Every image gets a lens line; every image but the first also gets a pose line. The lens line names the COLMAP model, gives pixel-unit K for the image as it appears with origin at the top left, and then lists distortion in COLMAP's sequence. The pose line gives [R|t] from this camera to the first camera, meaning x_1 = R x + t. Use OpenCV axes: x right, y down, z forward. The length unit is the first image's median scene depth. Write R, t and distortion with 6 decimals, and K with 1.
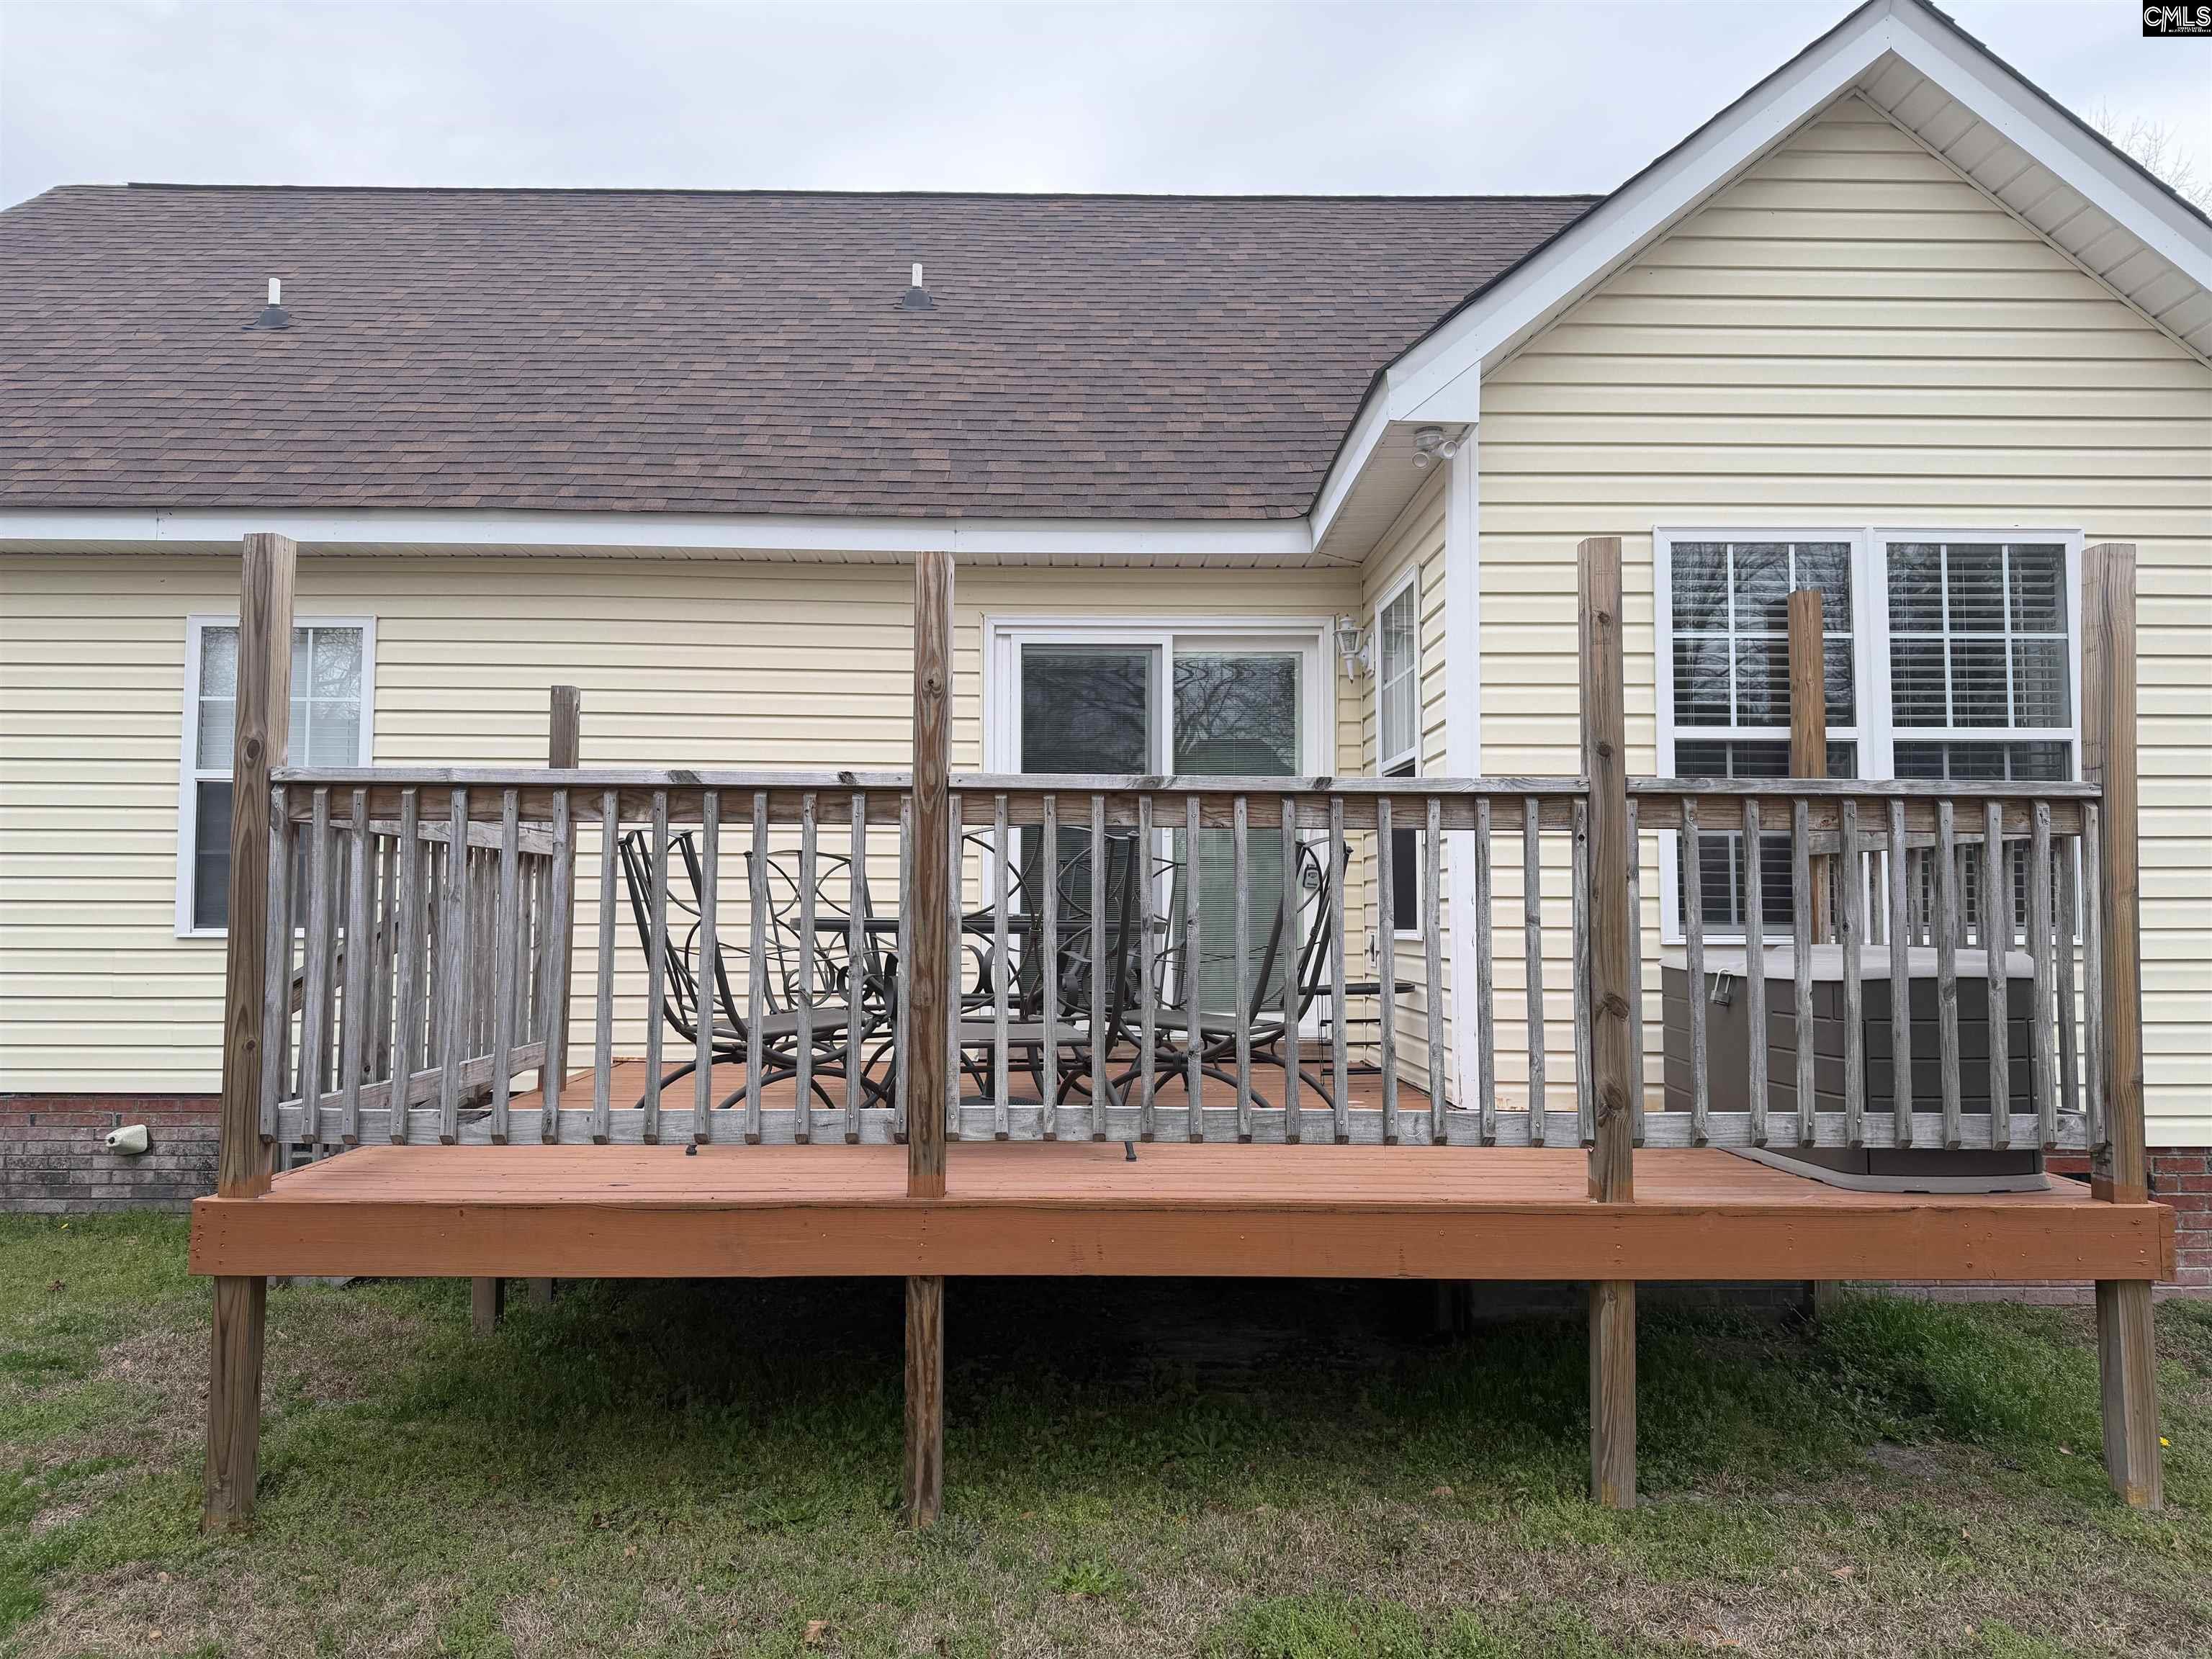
lens RADIAL K [[1575.7, 0, 1073.9], [0, 1575.7, 832.1], [0, 0, 1]] dist [0.090124, -0.173657]
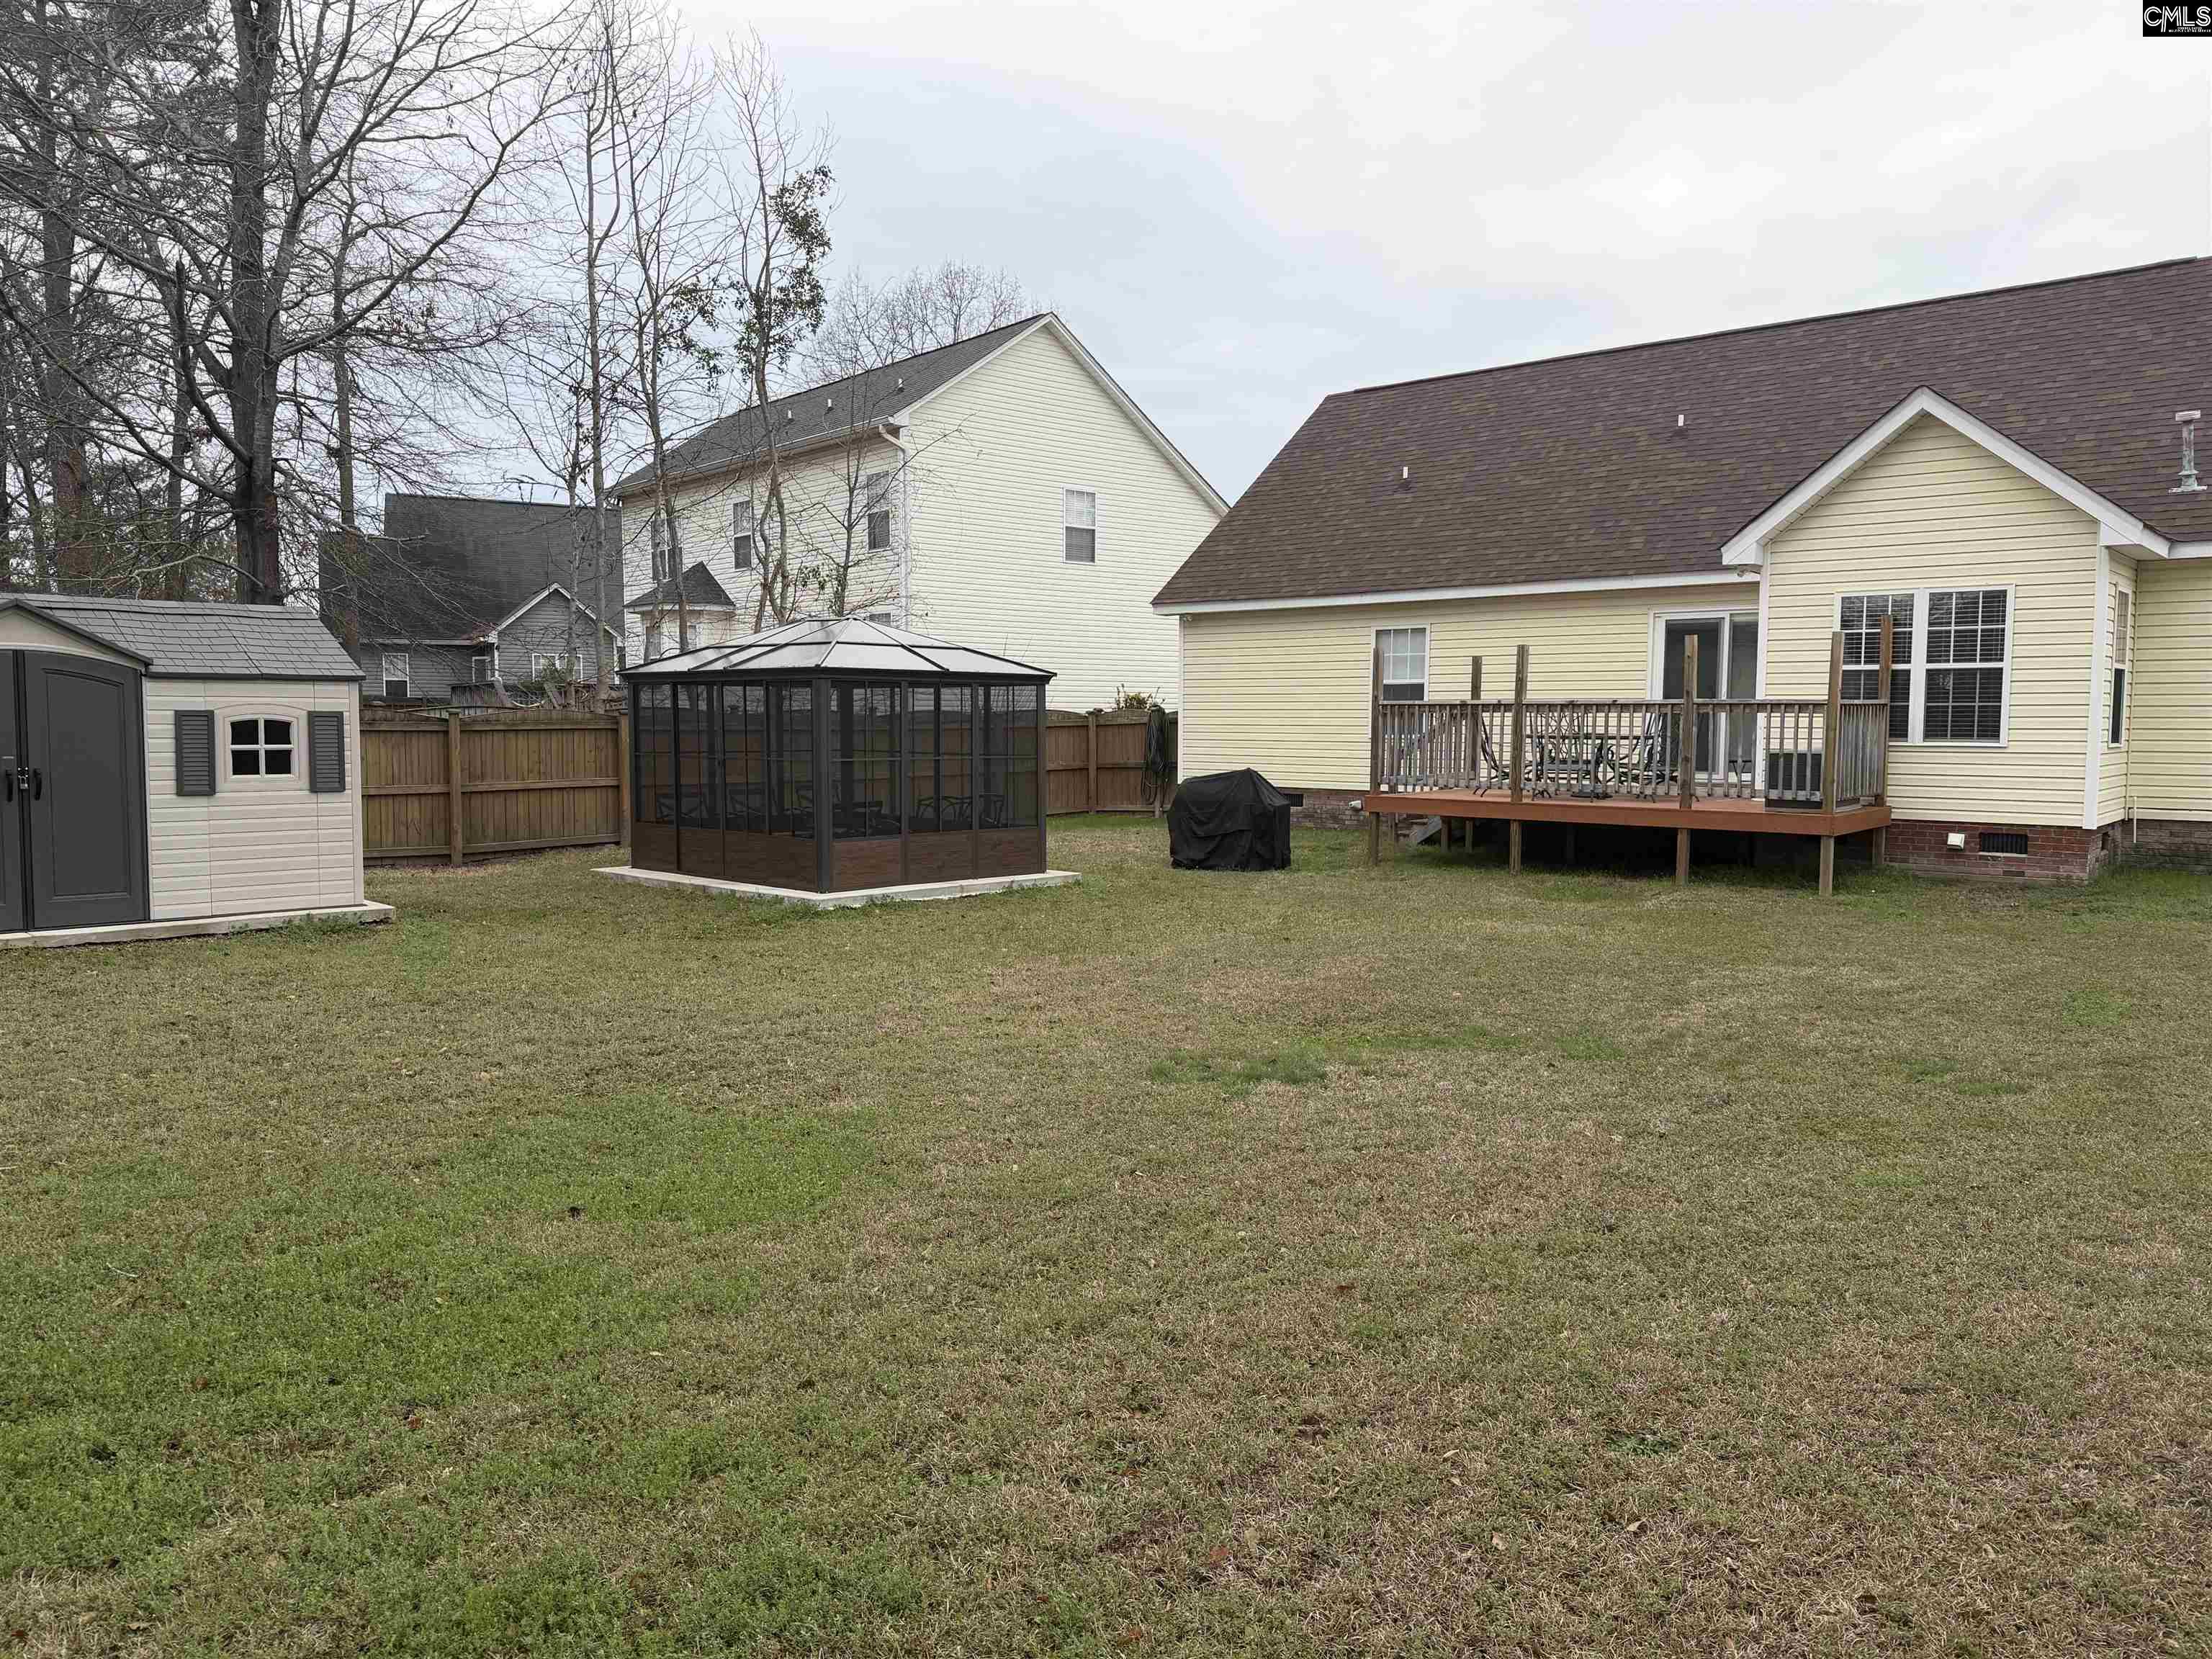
lens RADIAL K [[1575.7, 0, 1073.9], [0, 1575.7, 832.1], [0, 0, 1]] dist [0.090124, -0.173657]
pose [[0.752299, 0.047141, -0.657133, 1.201661], [0.039051, 0.992492, 0.115905, -0.149134], [0.657663, -0.112857, 0.744810, -1.959137]]
